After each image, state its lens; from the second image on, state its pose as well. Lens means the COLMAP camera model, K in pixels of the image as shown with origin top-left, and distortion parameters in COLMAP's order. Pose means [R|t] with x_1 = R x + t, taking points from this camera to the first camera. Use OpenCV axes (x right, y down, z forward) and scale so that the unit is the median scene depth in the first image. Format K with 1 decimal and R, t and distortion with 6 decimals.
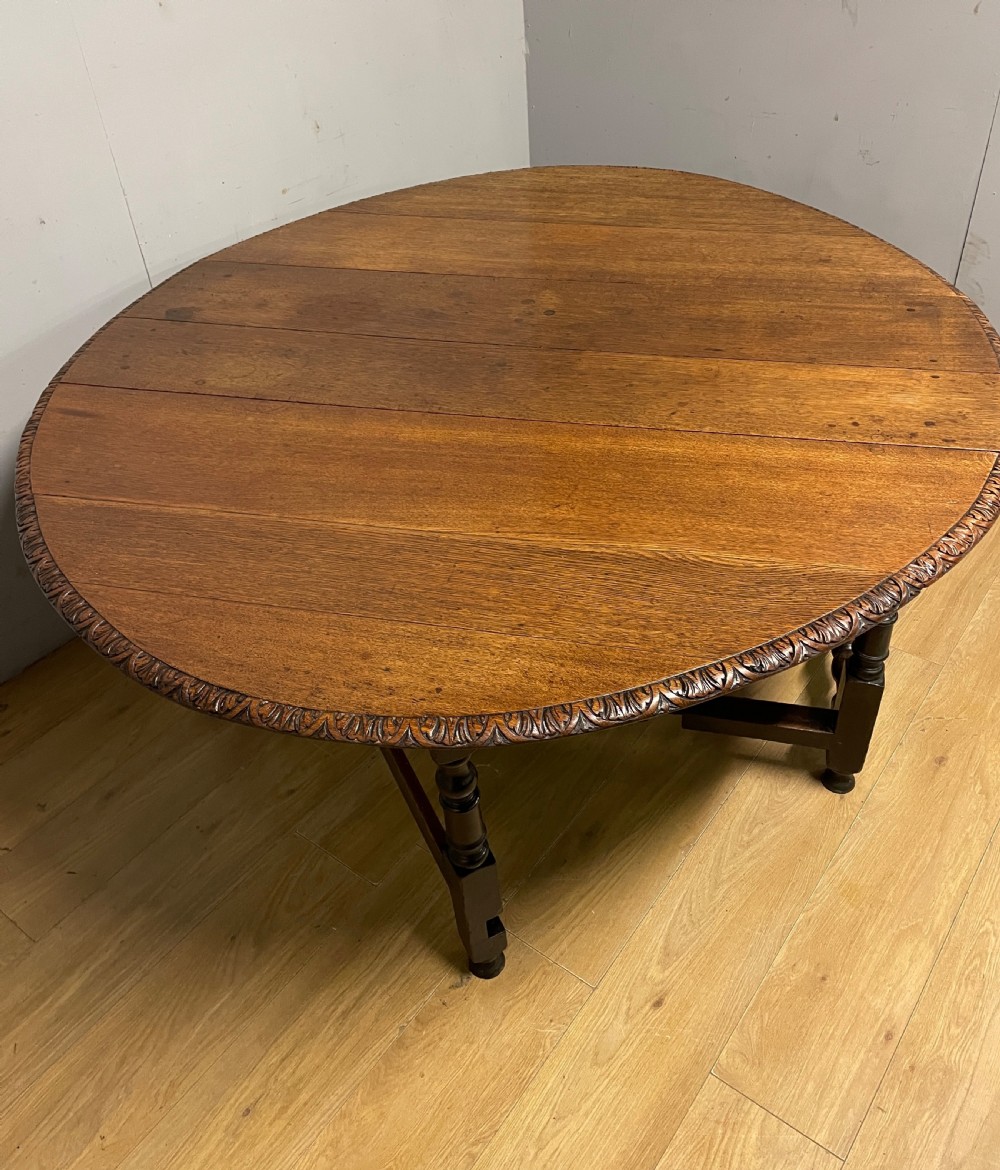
lens RADIAL K [[1009.9, 0, 501.8], [0, 1009.9, 552.9], [0, 0, 1]] dist [0.073323, -0.080533]
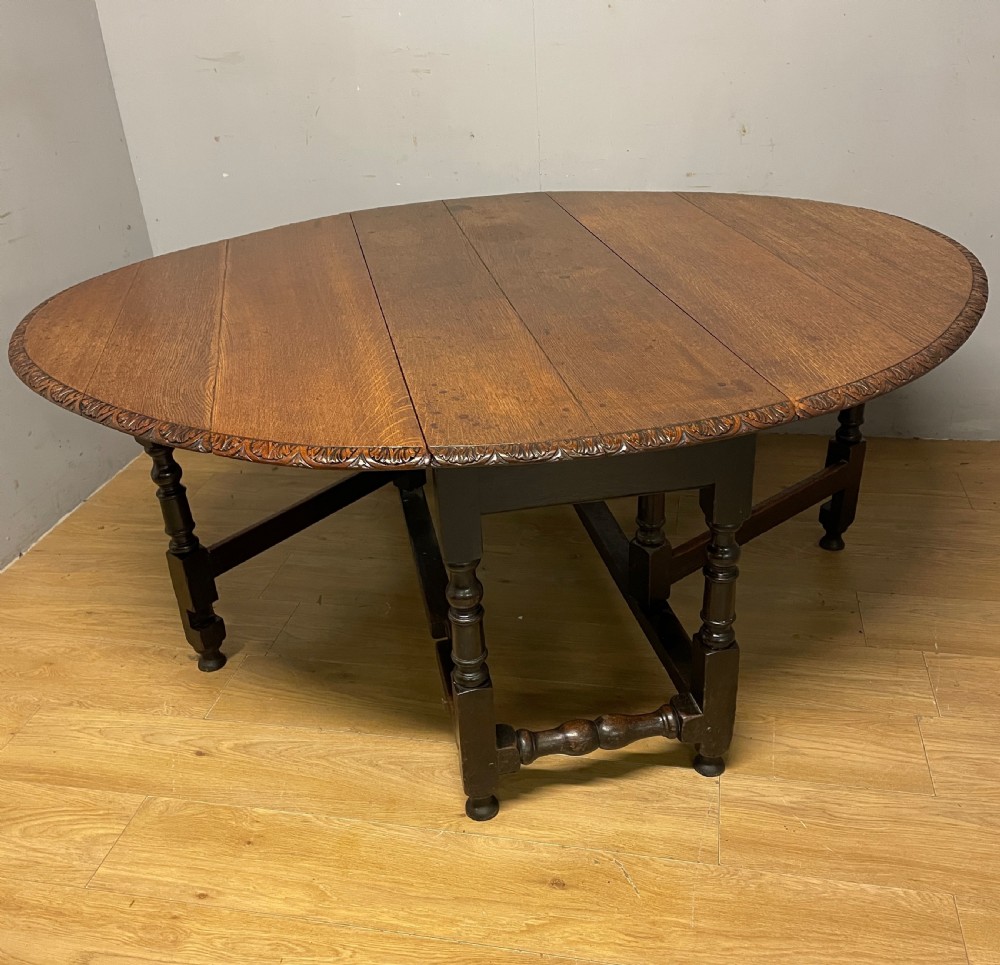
lens RADIAL K [[1017.8, 0, 503.4], [0, 1017.8, 462.7], [0, 0, 1]] dist [0.049357, 0.000000]
pose [[0.429726, 0.435540, -0.790975, 1.111192], [-0.529075, 0.831309, 0.170310, -0.249731], [0.731721, 0.345298, 0.587668, 0.409401]]
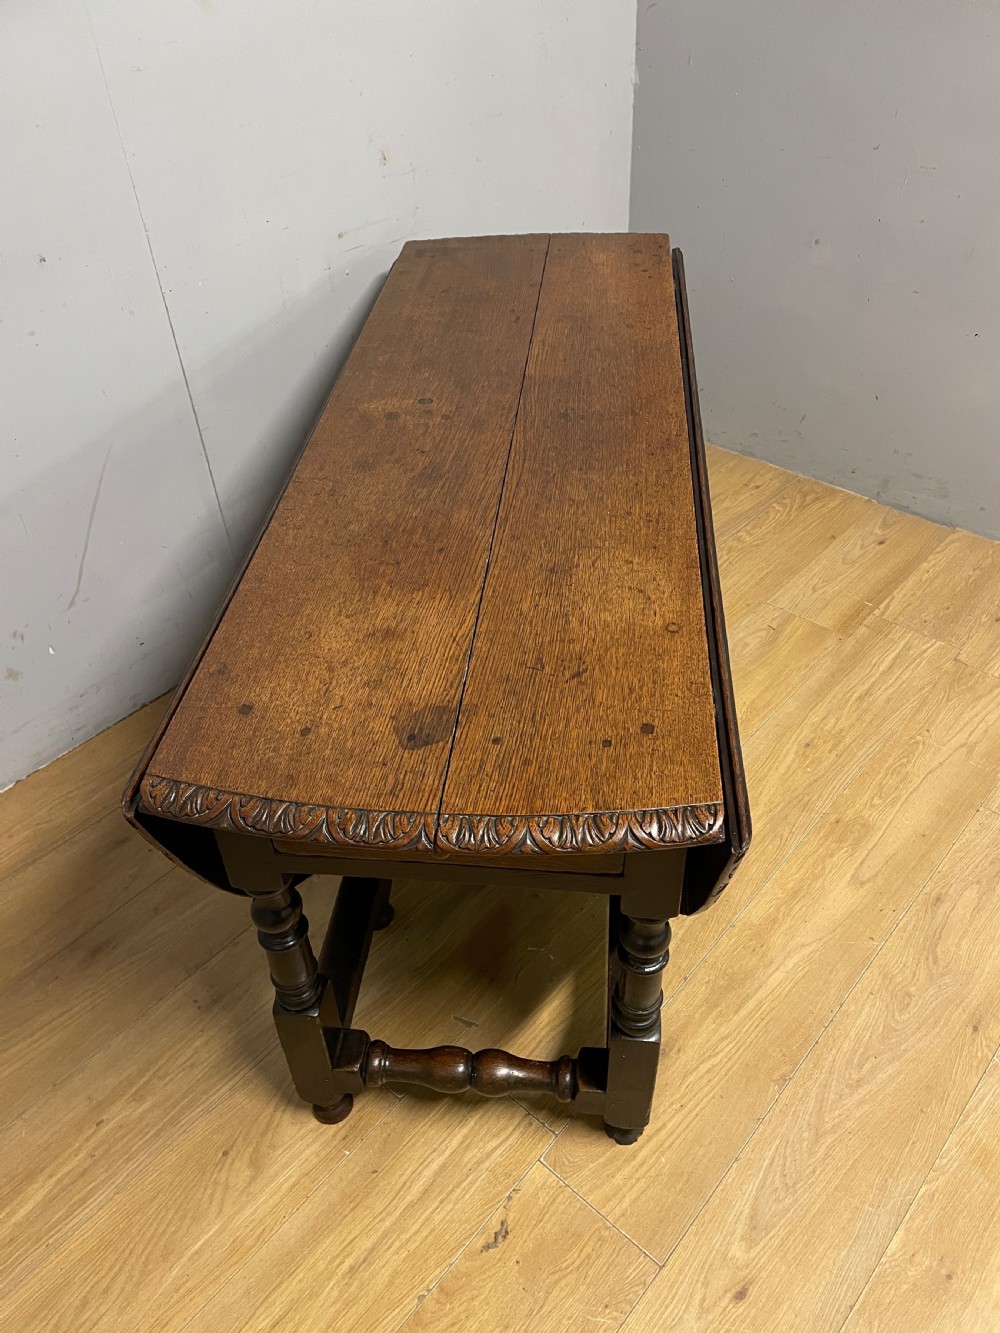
lens RADIAL K [[1011.4, 0, 511.2], [0, 1011.4, 675.0], [0, 0, 1]] dist [0.081441, -0.101995]
pose [[0.997196, 0.065261, -0.036618, -0.028040], [-0.062988, 0.996201, 0.060131, -0.078865], [0.040403, -0.057656, 0.997519, 0.211740]]
